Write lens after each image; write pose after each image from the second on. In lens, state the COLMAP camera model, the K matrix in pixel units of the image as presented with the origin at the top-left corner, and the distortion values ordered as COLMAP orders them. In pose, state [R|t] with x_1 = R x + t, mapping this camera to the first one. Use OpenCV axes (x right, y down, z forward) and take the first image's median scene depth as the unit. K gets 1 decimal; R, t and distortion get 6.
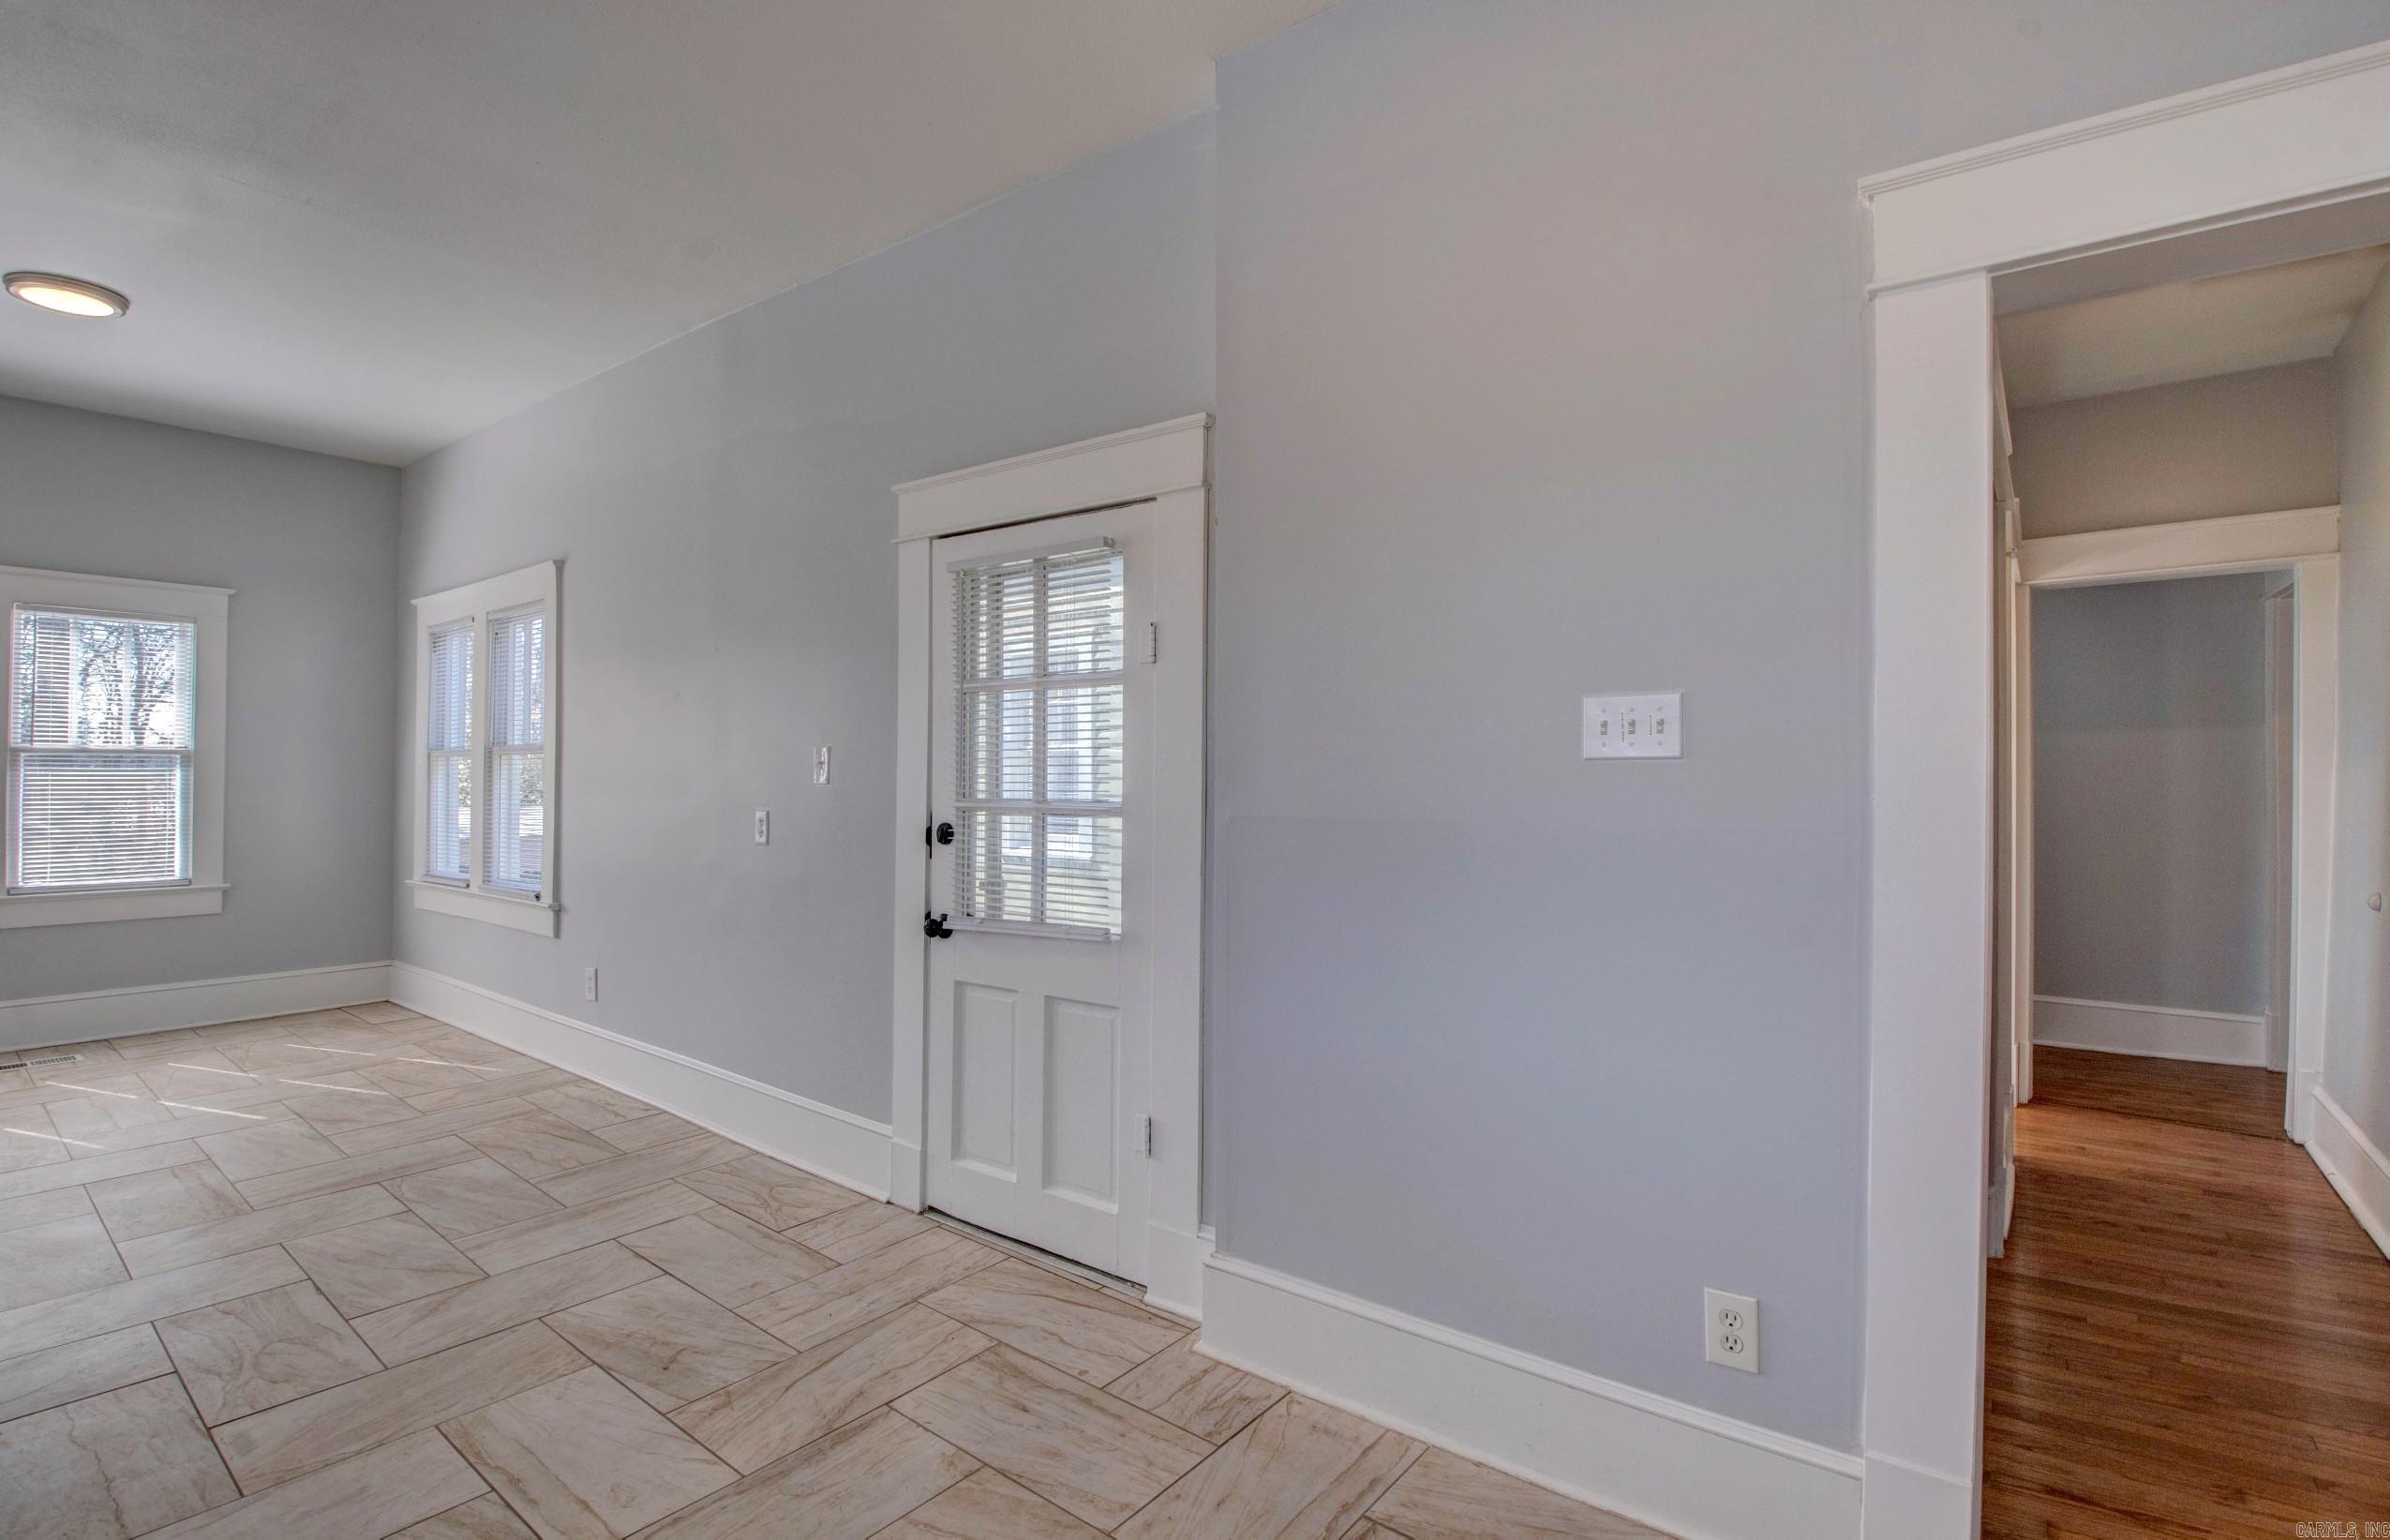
lens RADIAL K [[1124.1, 0, 1170.1], [0, 1124.1, 758.9], [0, 0, 1]] dist [0.008938, -0.021393]
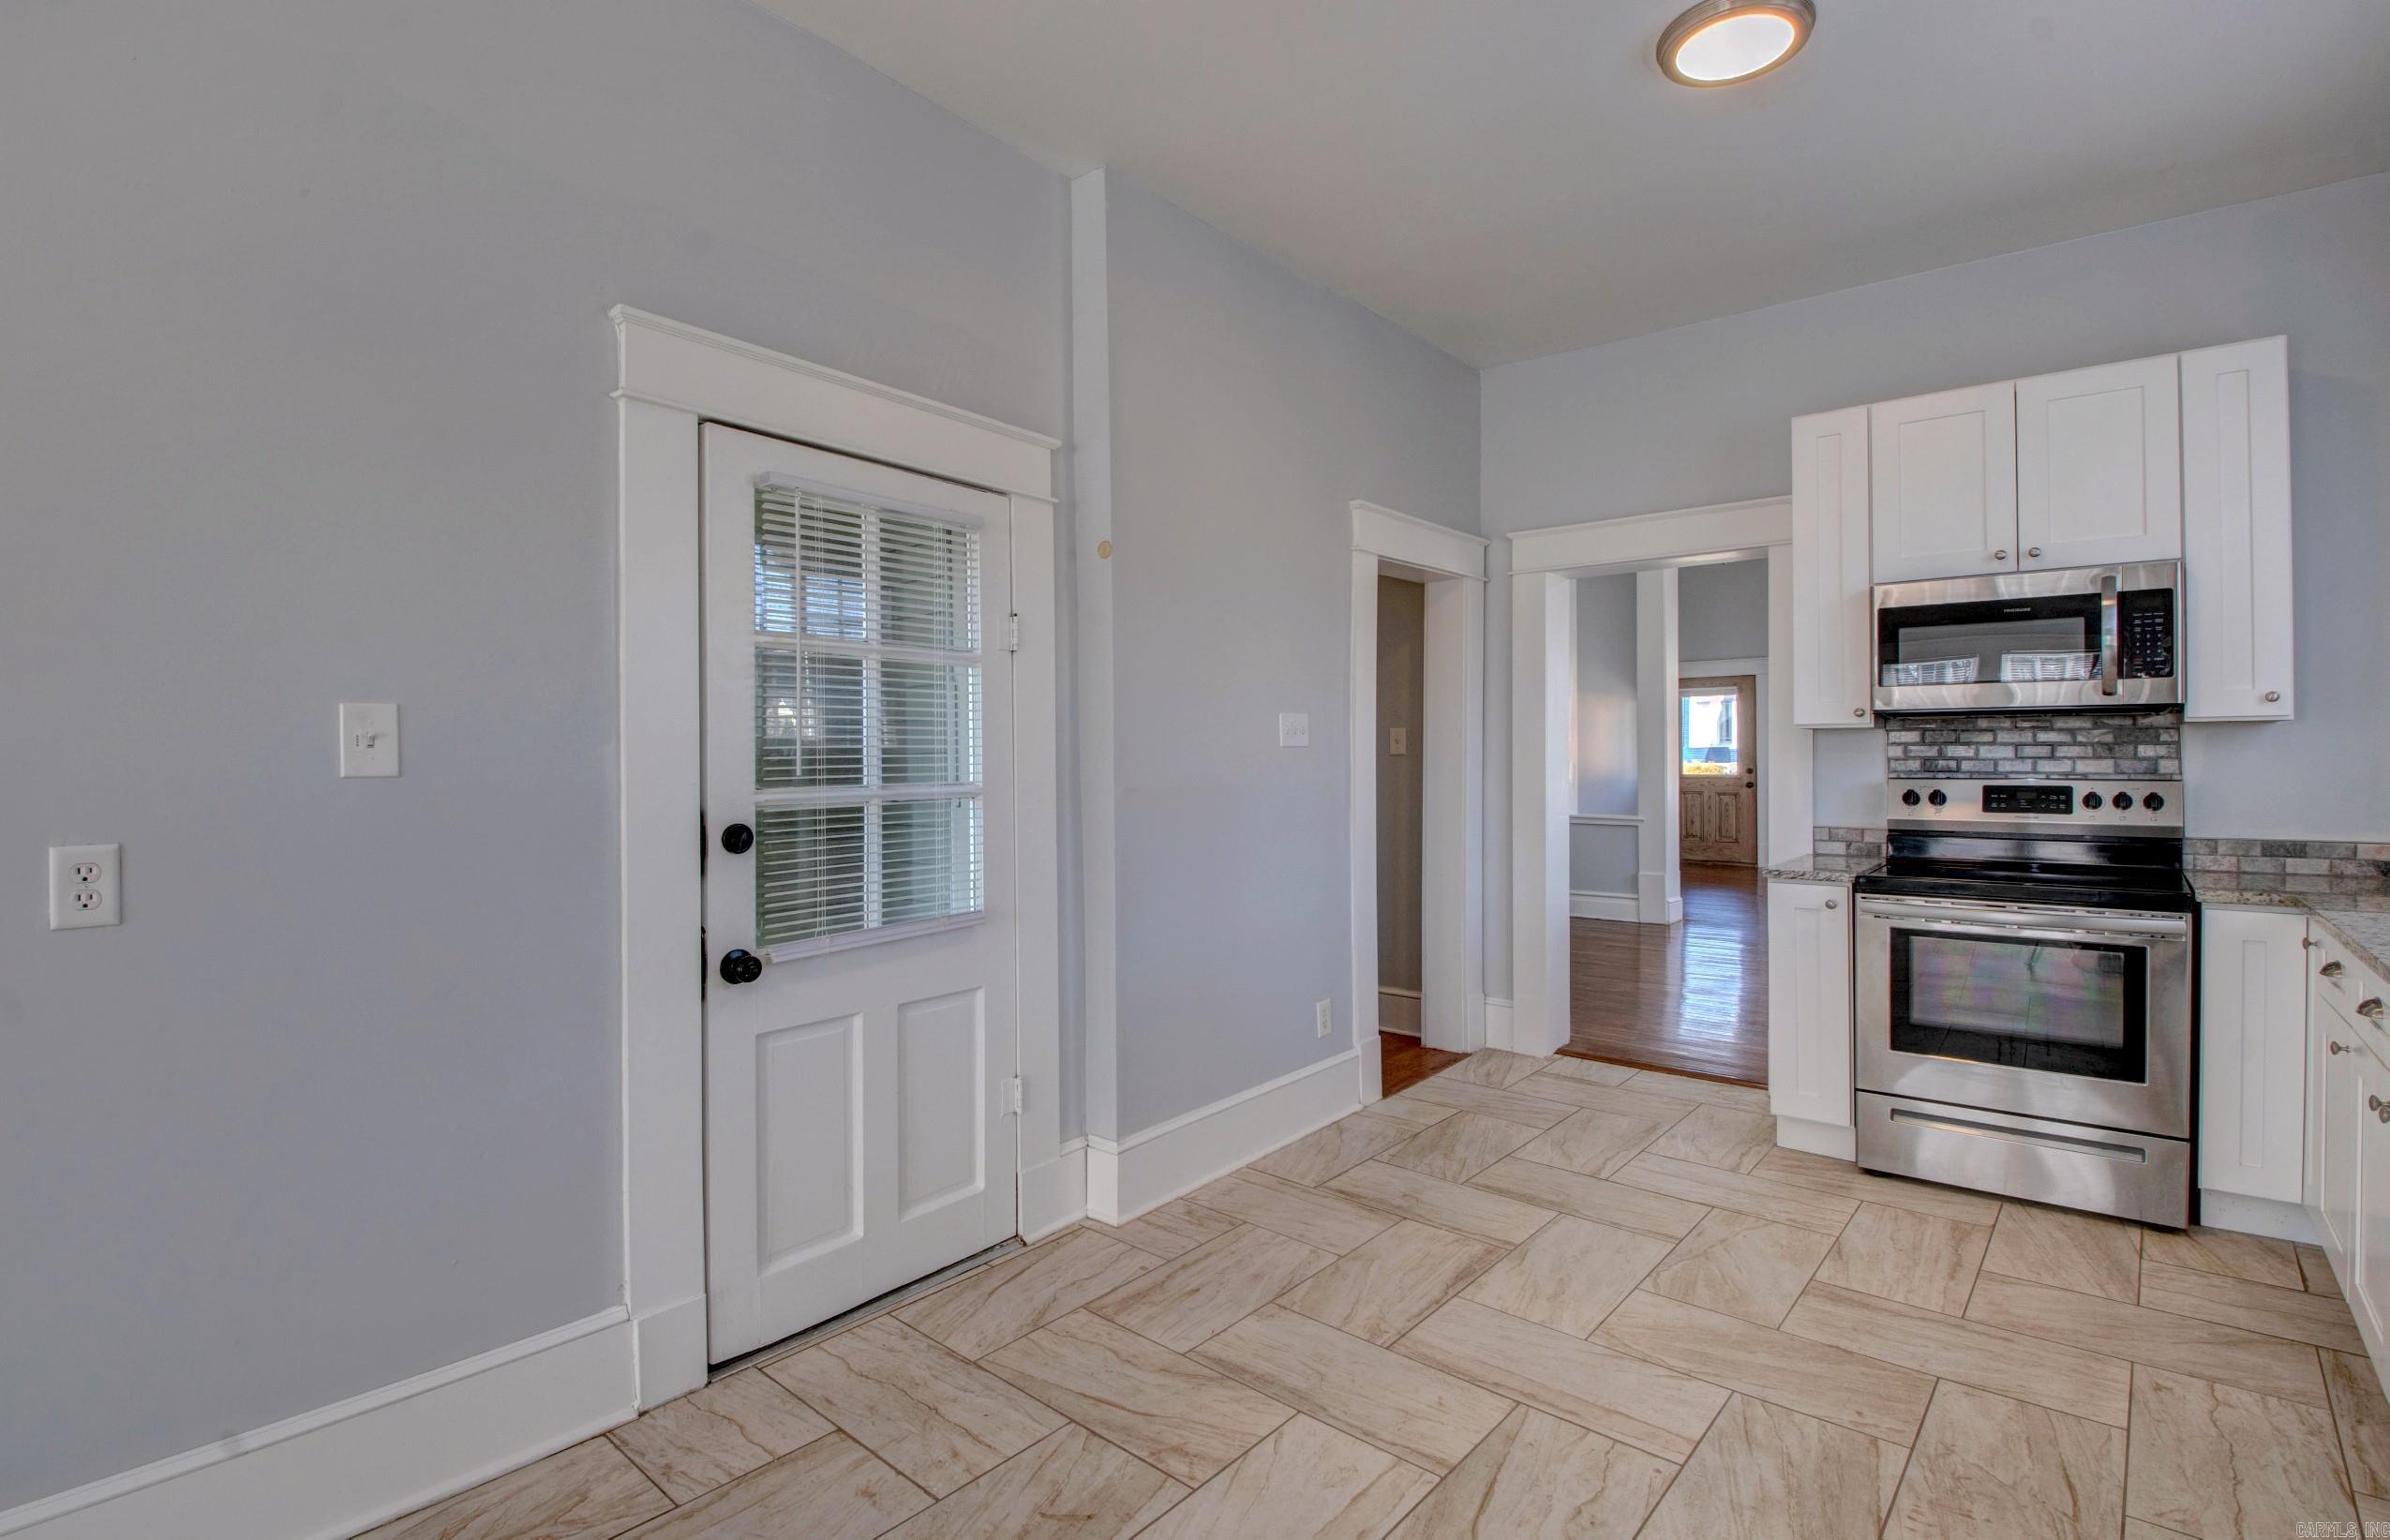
lens RADIAL K [[1124.1, 0, 1204.2], [0, 1124.1, 757.9], [0, 0, 1]] dist [0.008938, -0.021393]
pose [[0.010283, -0.000425, 0.999947, -0.941648], [-0.008781, 0.999961, 0.000515, 0.011957], [-0.999909, -0.008786, 0.010279, 0.704913]]
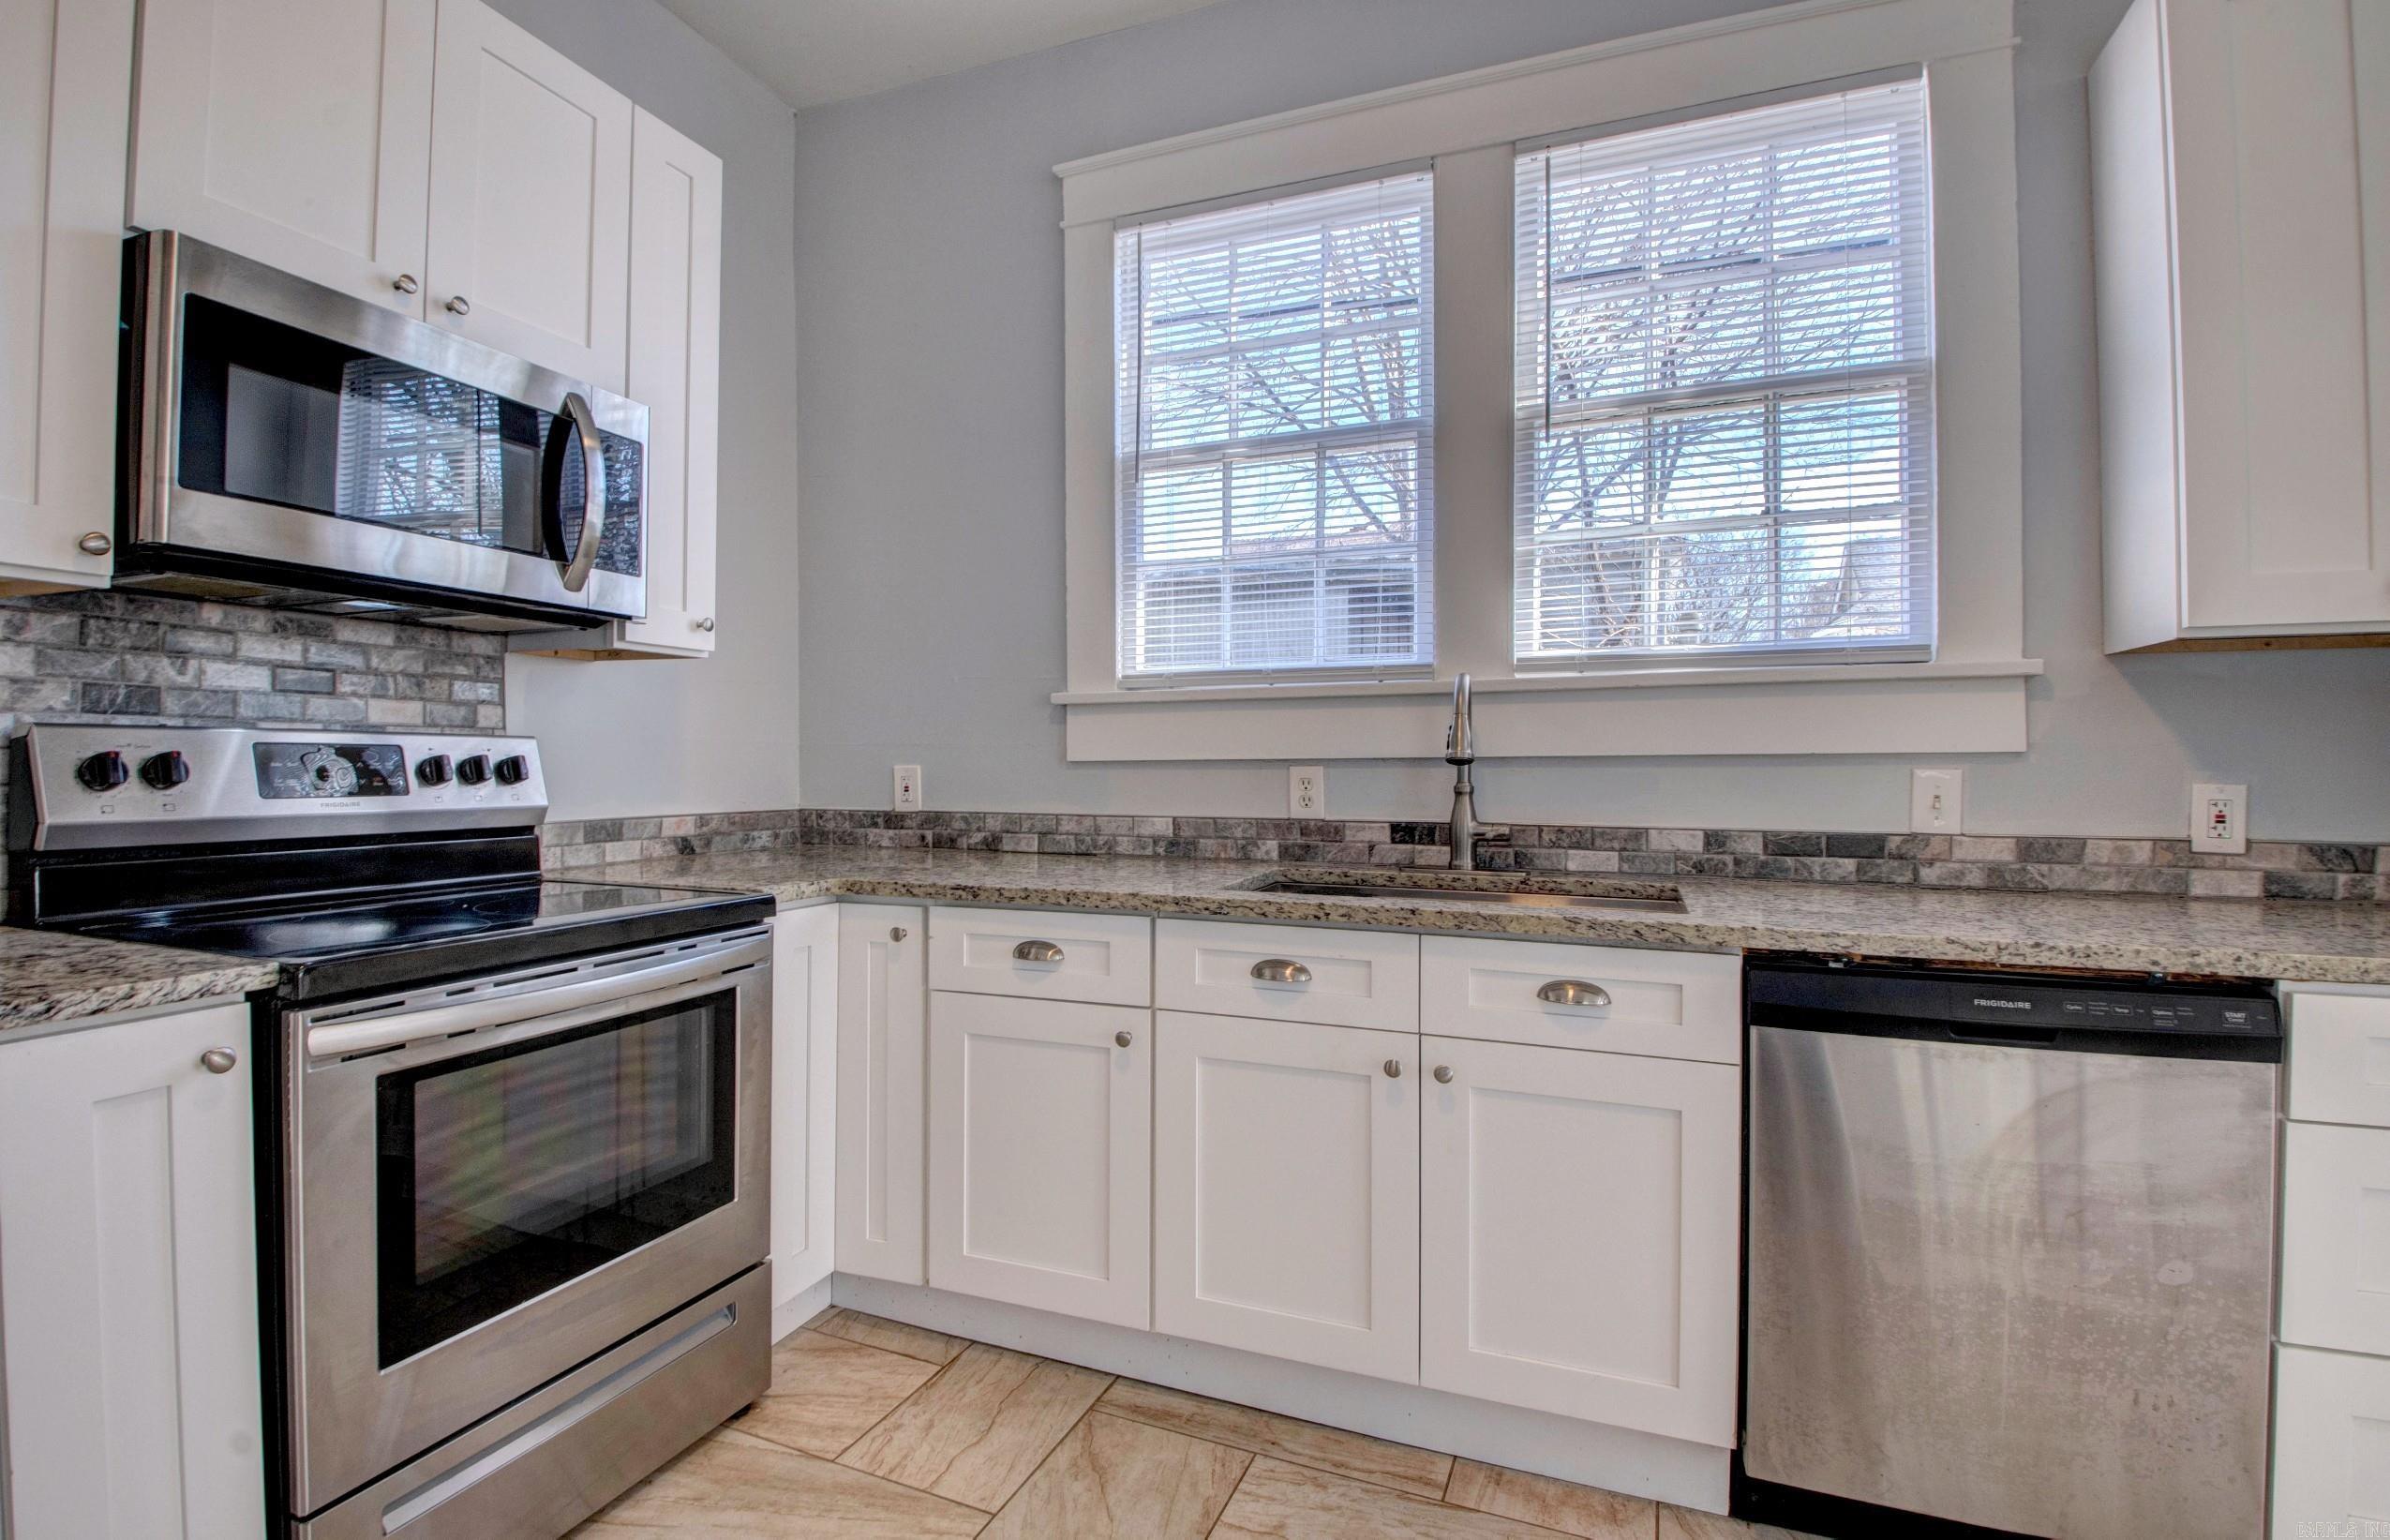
lens RADIAL K [[1124.1, 0, 1183.8], [0, 1124.1, 752.6], [0, 0, 1]] dist [0.008938, -0.021393]
pose [[-0.956107, -0.006461, -0.292947, -0.049311], [-0.001568, 0.999855, -0.016934, 0.046889], [0.293014, -0.015731, -0.955979, 0.578817]]
